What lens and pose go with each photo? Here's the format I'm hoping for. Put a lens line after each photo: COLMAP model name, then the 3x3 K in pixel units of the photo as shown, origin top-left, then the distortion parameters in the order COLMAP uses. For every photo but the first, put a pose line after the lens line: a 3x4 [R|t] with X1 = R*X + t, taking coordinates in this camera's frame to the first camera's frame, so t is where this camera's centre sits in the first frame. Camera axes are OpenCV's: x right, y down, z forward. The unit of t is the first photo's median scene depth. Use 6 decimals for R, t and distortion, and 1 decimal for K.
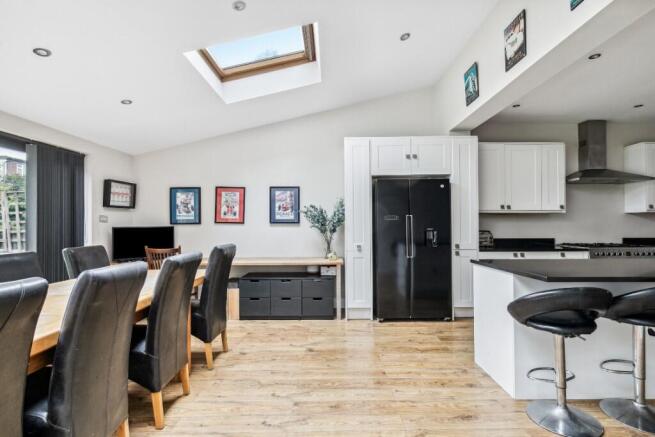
lens RADIAL K [[316.2, 0, 332.7], [0, 316.2, 222.3], [0, 0, 1]] dist [-0.001275, 0.001568]
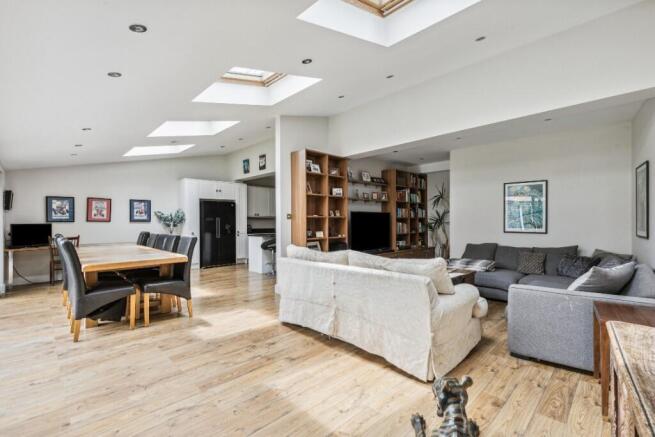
lens RADIAL K [[300.1, 0, 330.4], [0, 300.1, 220.6], [0, 0, 1]] dist [0.012057, -0.001175]
pose [[0.718987, 0.004535, 0.695009, -0.621227], [-0.006524, 0.999979, 0.000224, -0.010209], [-0.694993, -0.004695, 0.719001, -0.995644]]
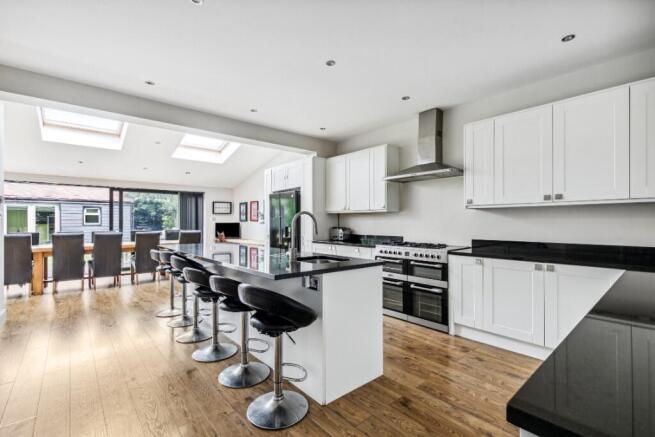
lens RADIAL K [[300.1, 0, 332.9], [0, 300.1, 218.3], [0, 0, 1]] dist [0.012057, -0.001175]
pose [[0.663902, -0.005484, -0.747800, 1.461322], [0.012869, 0.999909, 0.004092, -0.016125], [0.747709, -0.012340, 0.663912, 0.217779]]
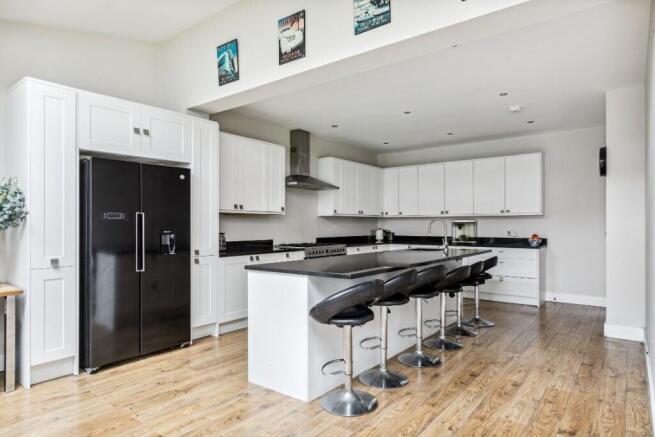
lens RADIAL K [[390.9, 0, 331.2], [0, 390.9, 224.0], [0, 0, 1]] dist [0.004603, 0.002270]
pose [[0.612384, 0.006686, 0.790532, -0.191426], [-0.008120, 0.999965, -0.002167, 0.001722], [-0.790519, -0.005092, 0.612417, 0.106934]]
